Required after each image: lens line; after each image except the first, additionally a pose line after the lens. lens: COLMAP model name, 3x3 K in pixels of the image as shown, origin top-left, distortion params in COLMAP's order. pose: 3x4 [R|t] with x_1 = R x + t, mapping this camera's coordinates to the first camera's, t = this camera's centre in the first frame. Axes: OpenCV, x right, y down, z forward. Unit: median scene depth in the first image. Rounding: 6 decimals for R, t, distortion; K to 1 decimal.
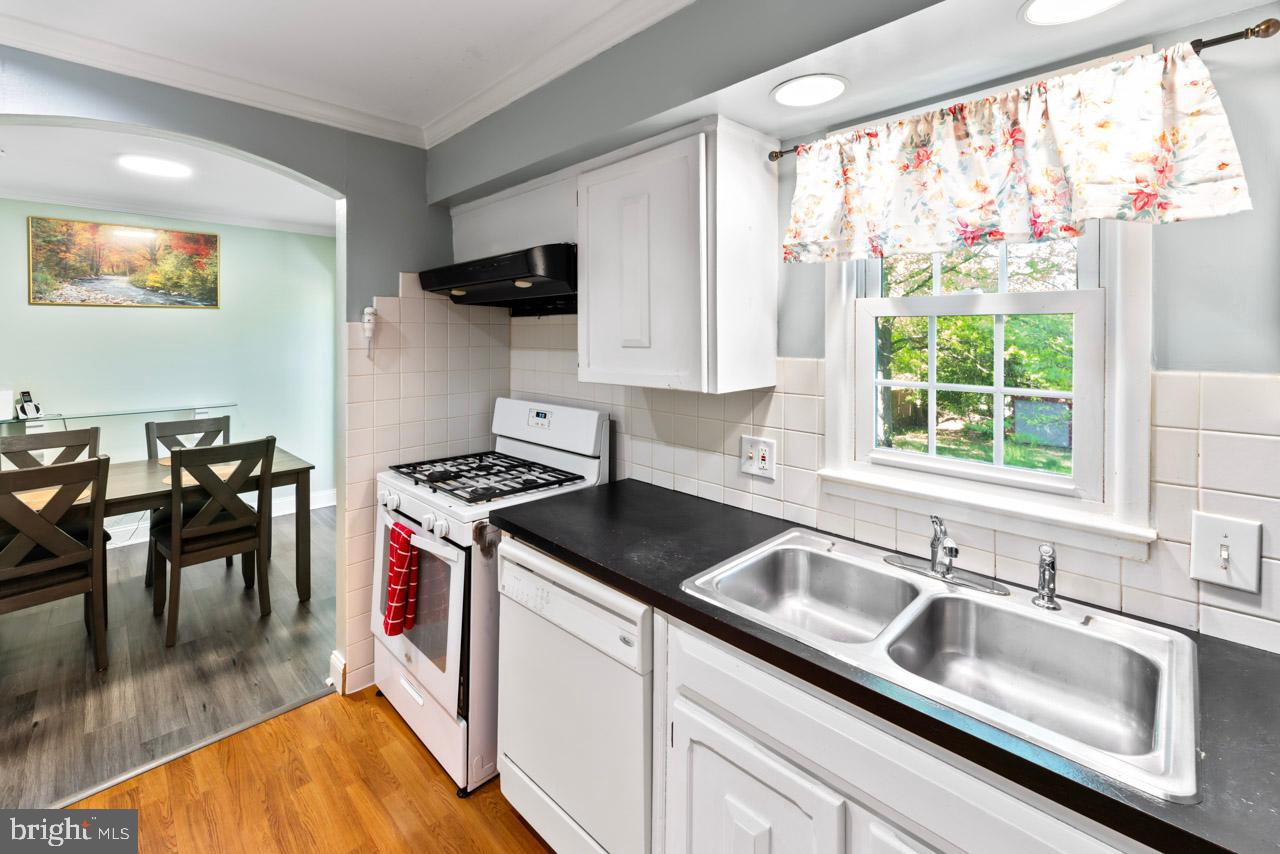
lens RADIAL K [[553.3, 0, 622.7], [0, 553.3, 328.7], [0, 0, 1]] dist [0.003790, -0.000310]
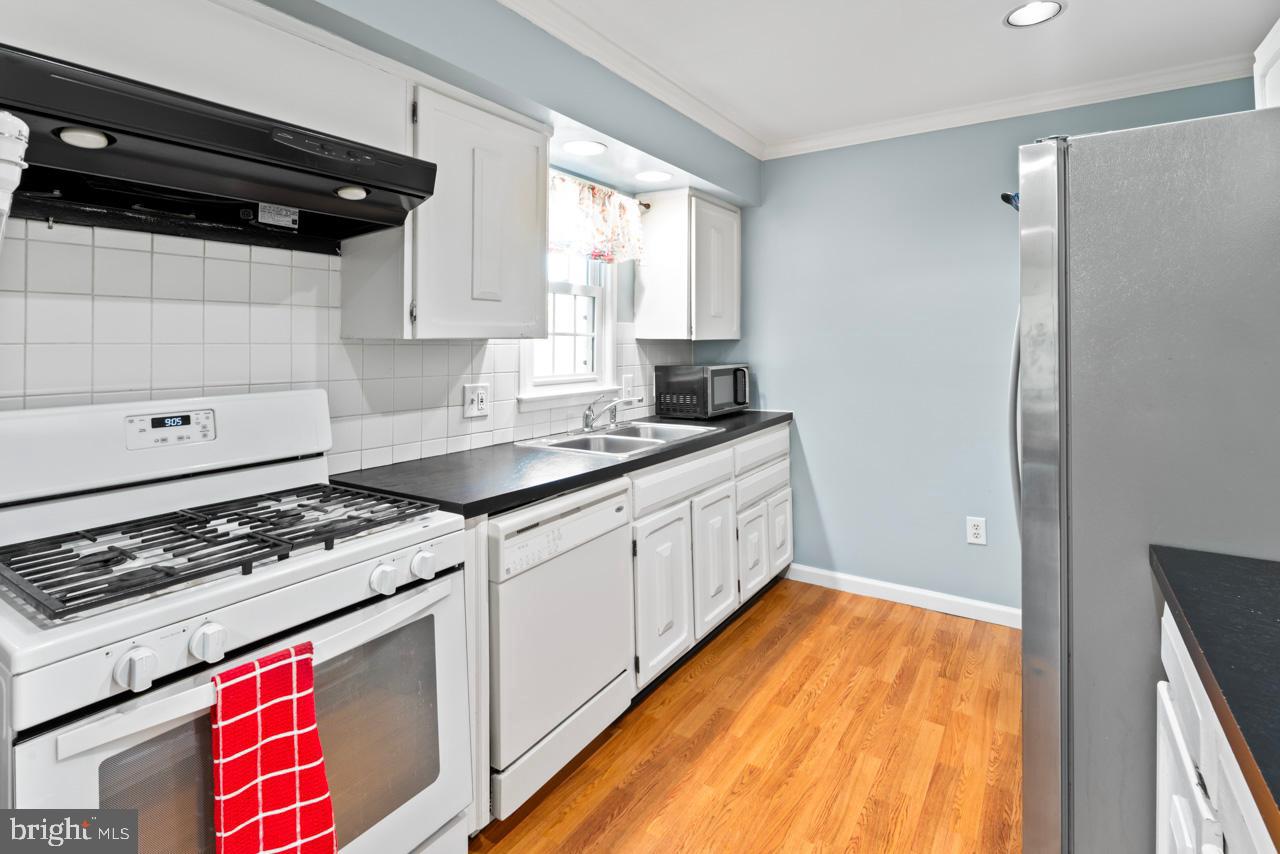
lens RADIAL K [[622.6, 0, 633.8], [0, 622.6, 333.8], [0, 0, 1]] dist [-0.001718, -0.000405]
pose [[-0.216078, 0.016812, 0.976231, -1.250293], [-0.006391, 0.999806, -0.018633, 0.125498], [-0.976355, -0.010265, -0.215928, 1.072309]]
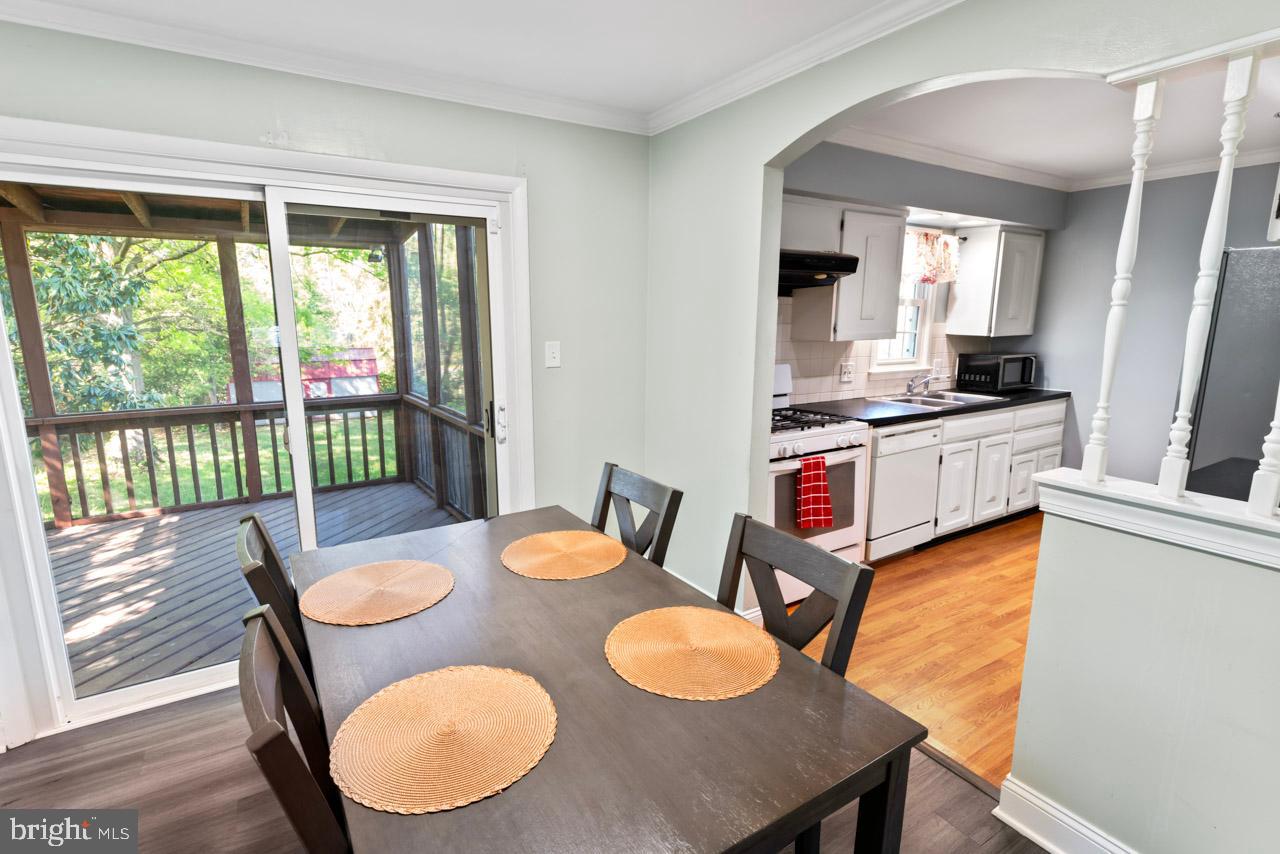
lens RADIAL K [[622.6, 0, 628.3], [0, 622.6, 424.5], [0, 0, 1]] dist [-0.001718, -0.000405]
pose [[0.207046, -0.170224, 0.963408, -2.458601], [-0.013878, 0.984137, 0.176869, 0.024860], [-0.978233, -0.049990, 0.201399, 1.475808]]
